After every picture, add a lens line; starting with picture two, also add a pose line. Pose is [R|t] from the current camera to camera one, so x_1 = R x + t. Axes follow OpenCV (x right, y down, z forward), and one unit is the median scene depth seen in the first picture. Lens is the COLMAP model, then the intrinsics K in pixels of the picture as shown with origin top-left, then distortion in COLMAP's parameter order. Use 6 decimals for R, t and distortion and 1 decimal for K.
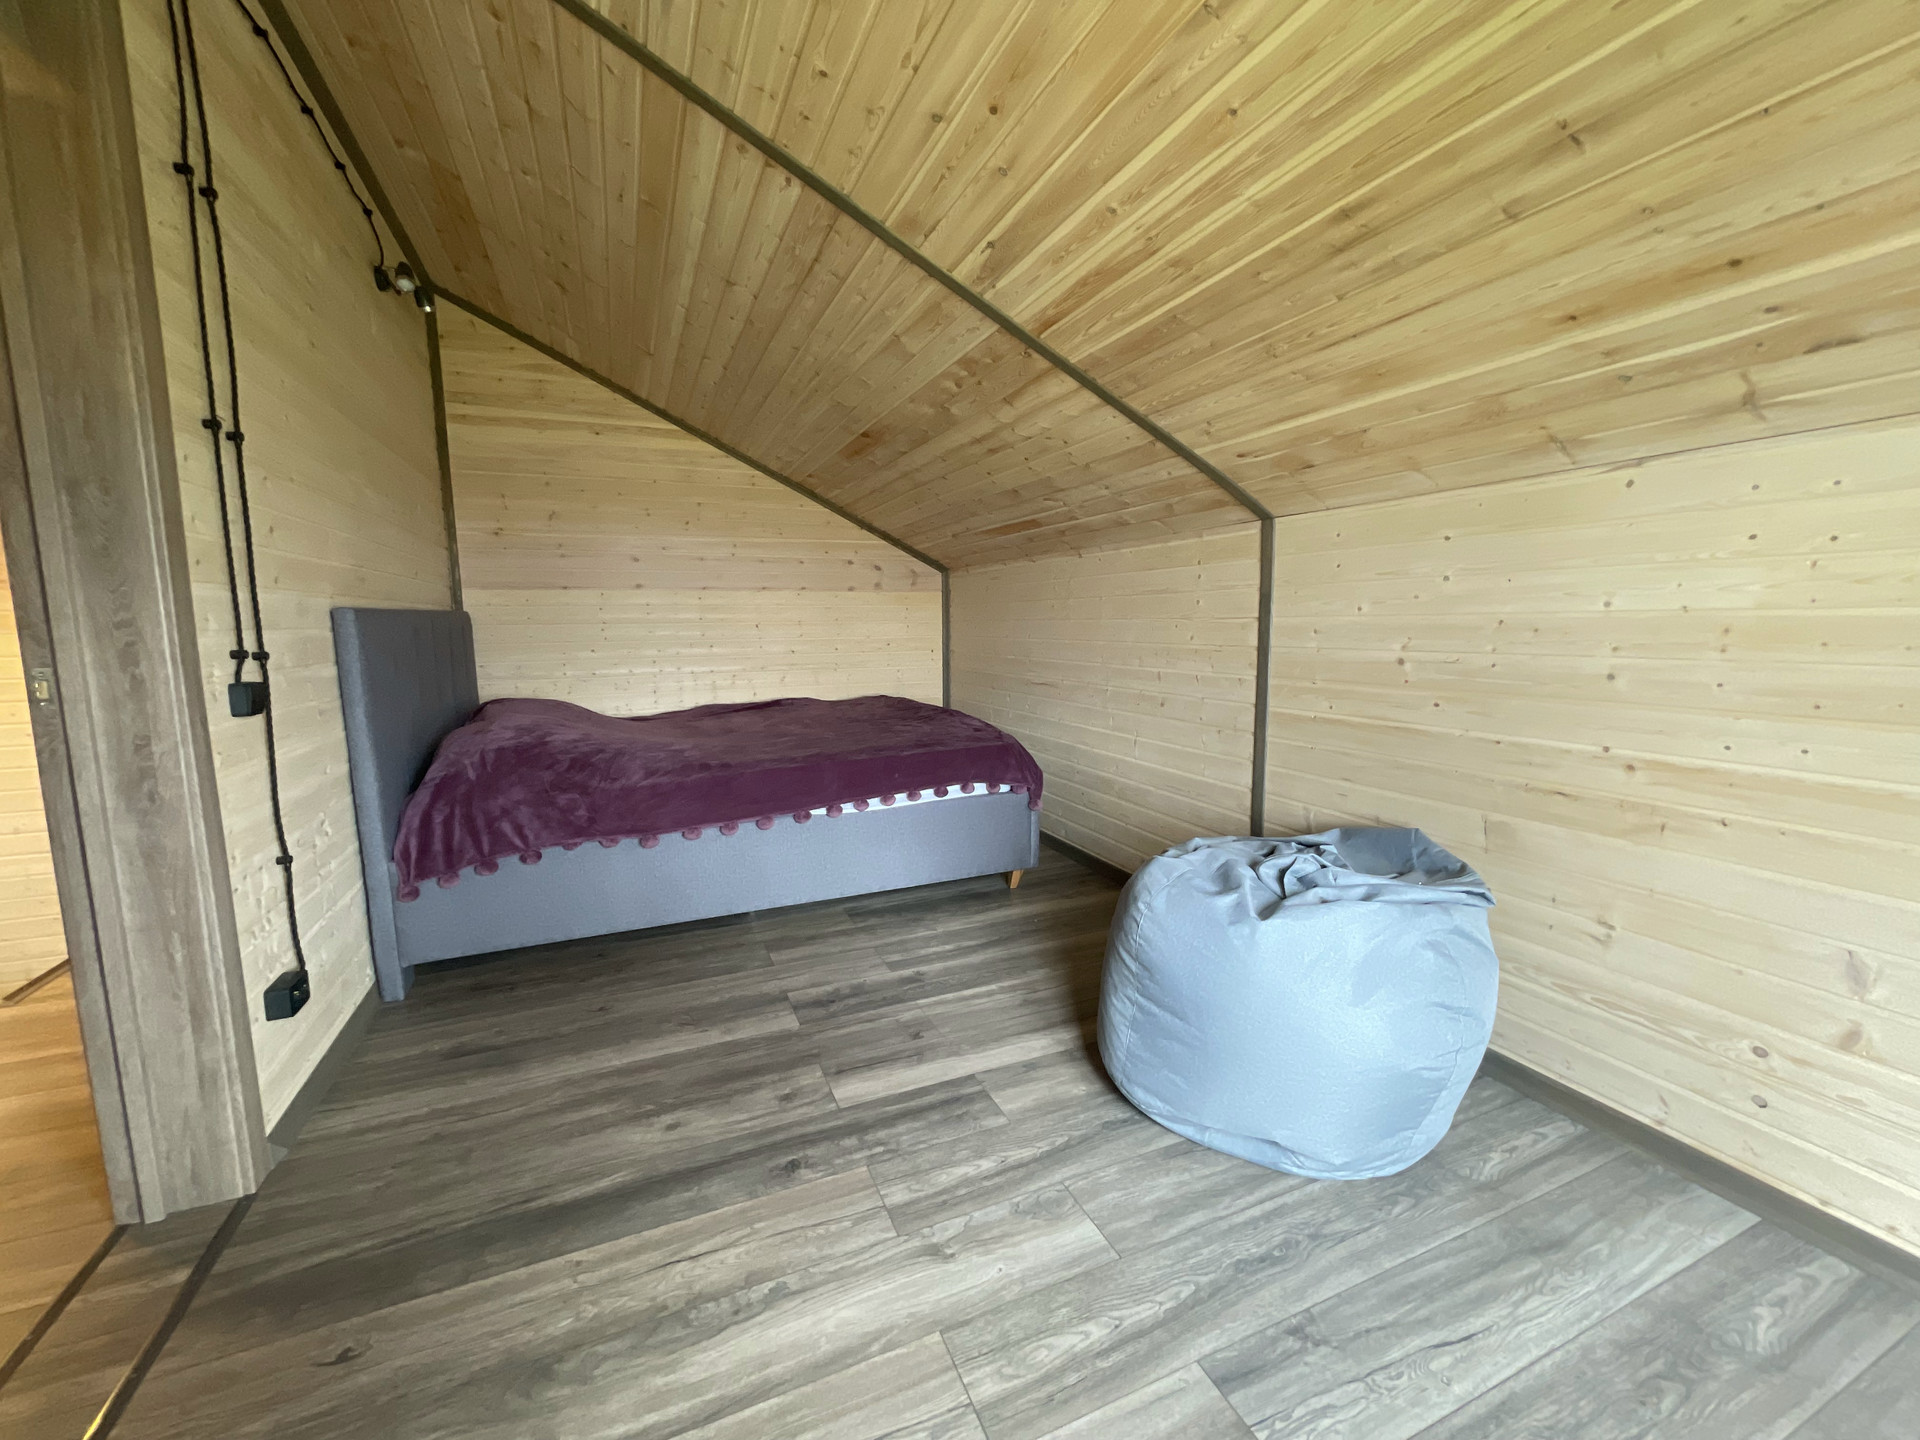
lens RADIAL K [[772.7, 0, 959.6], [0, 772.7, 722.8], [0, 0, 1]] dist [-0.004653, -0.000146]
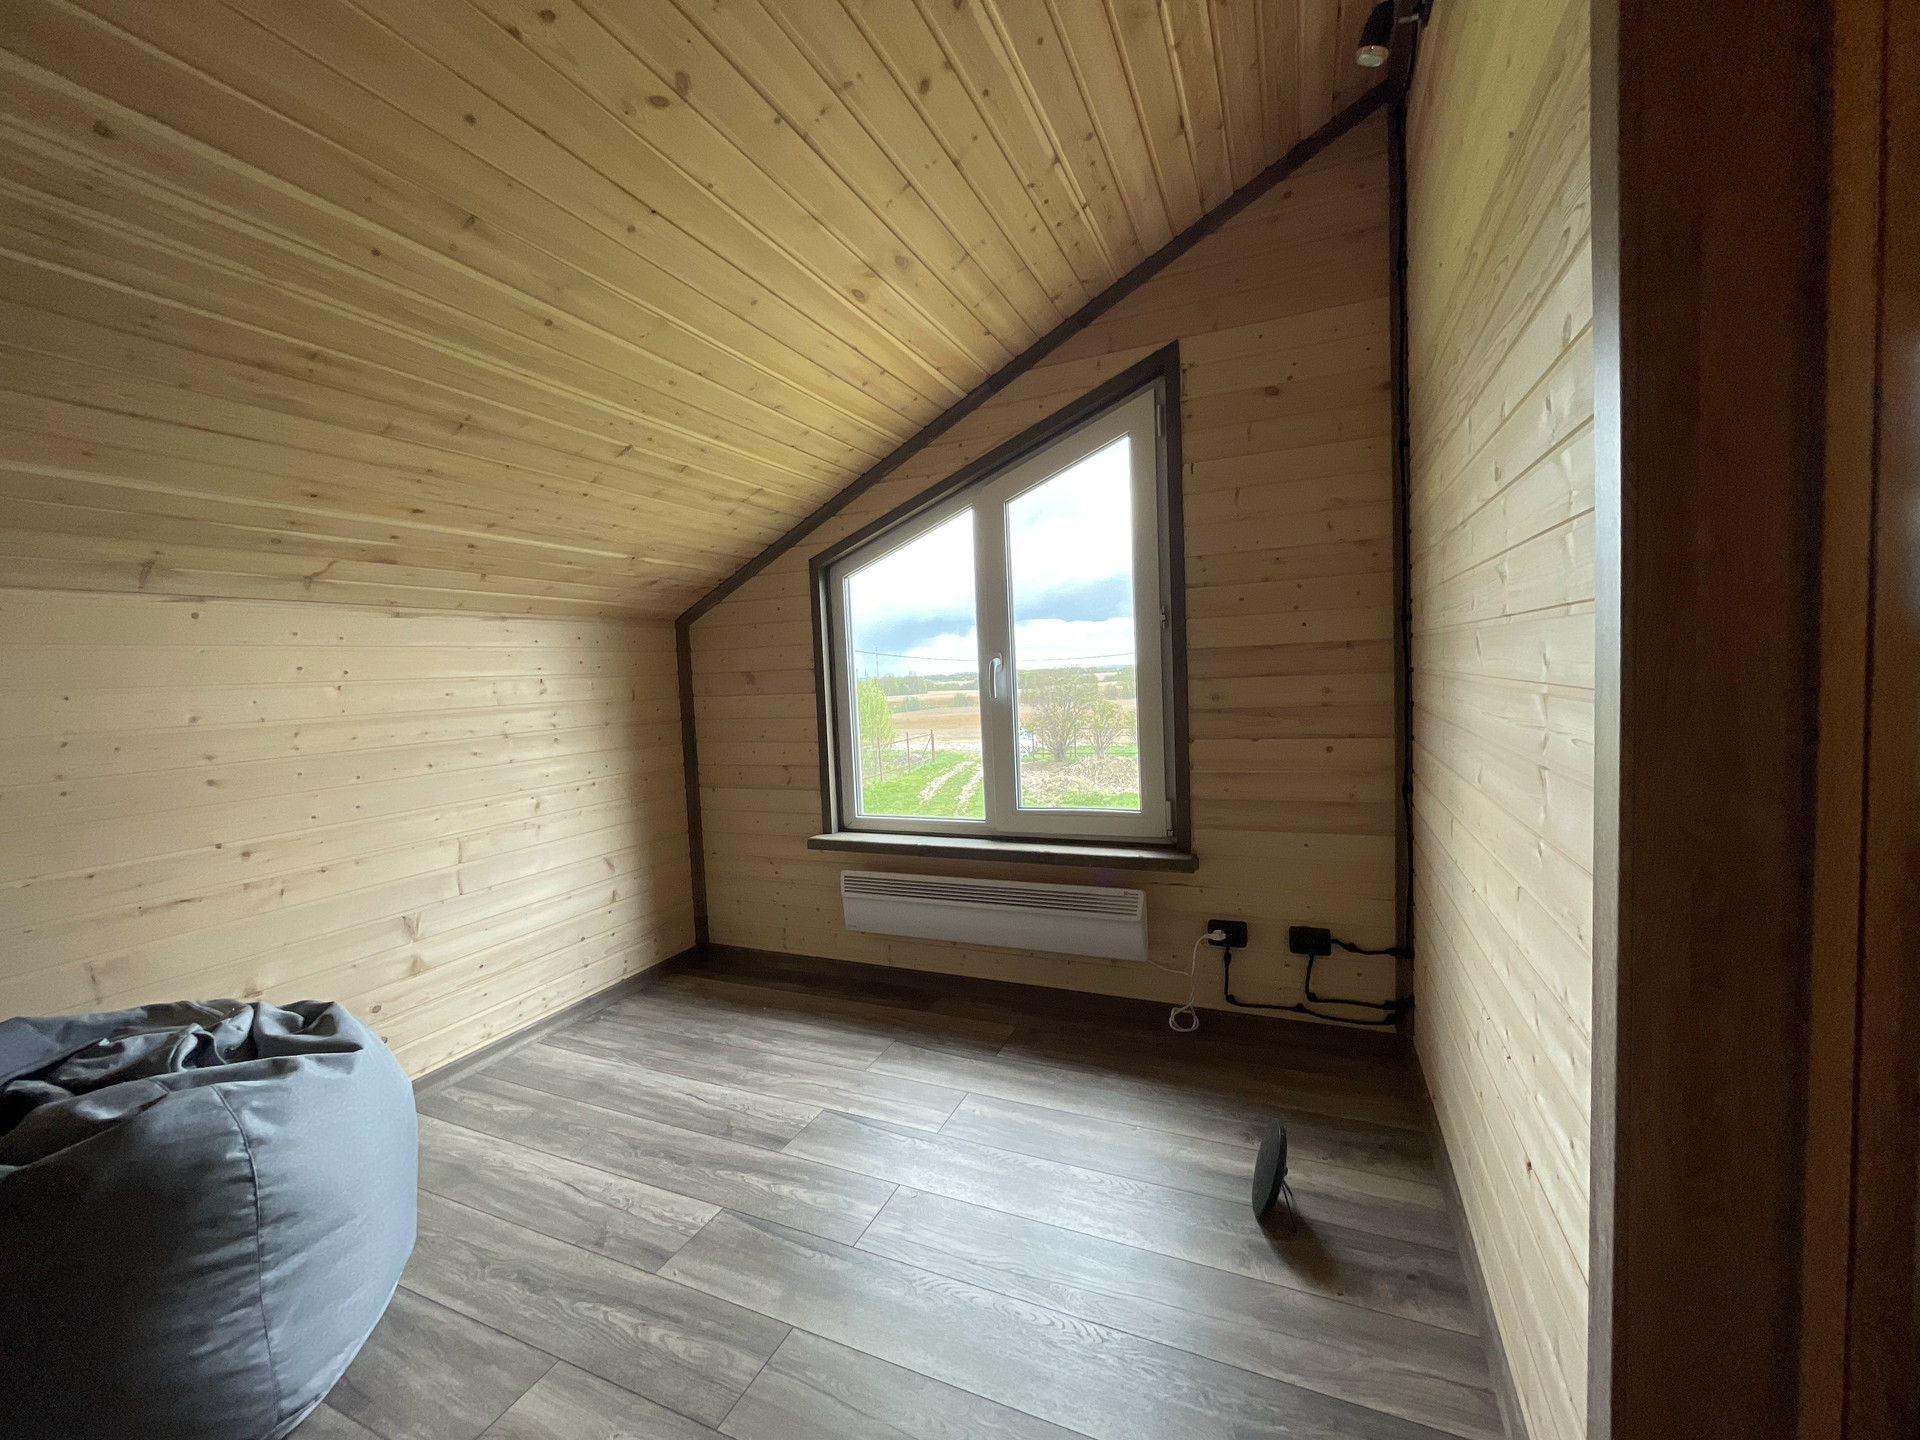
lens RADIAL K [[772.7, 0, 959.6], [0, 772.7, 722.8], [0, 0, 1]] dist [-0.004653, -0.000146]
pose [[-0.682218, -0.007978, 0.731105, -0.915343], [0.142772, 0.979237, 0.143911, -0.190644], [-0.717074, 0.202560, -0.666914, 1.195124]]
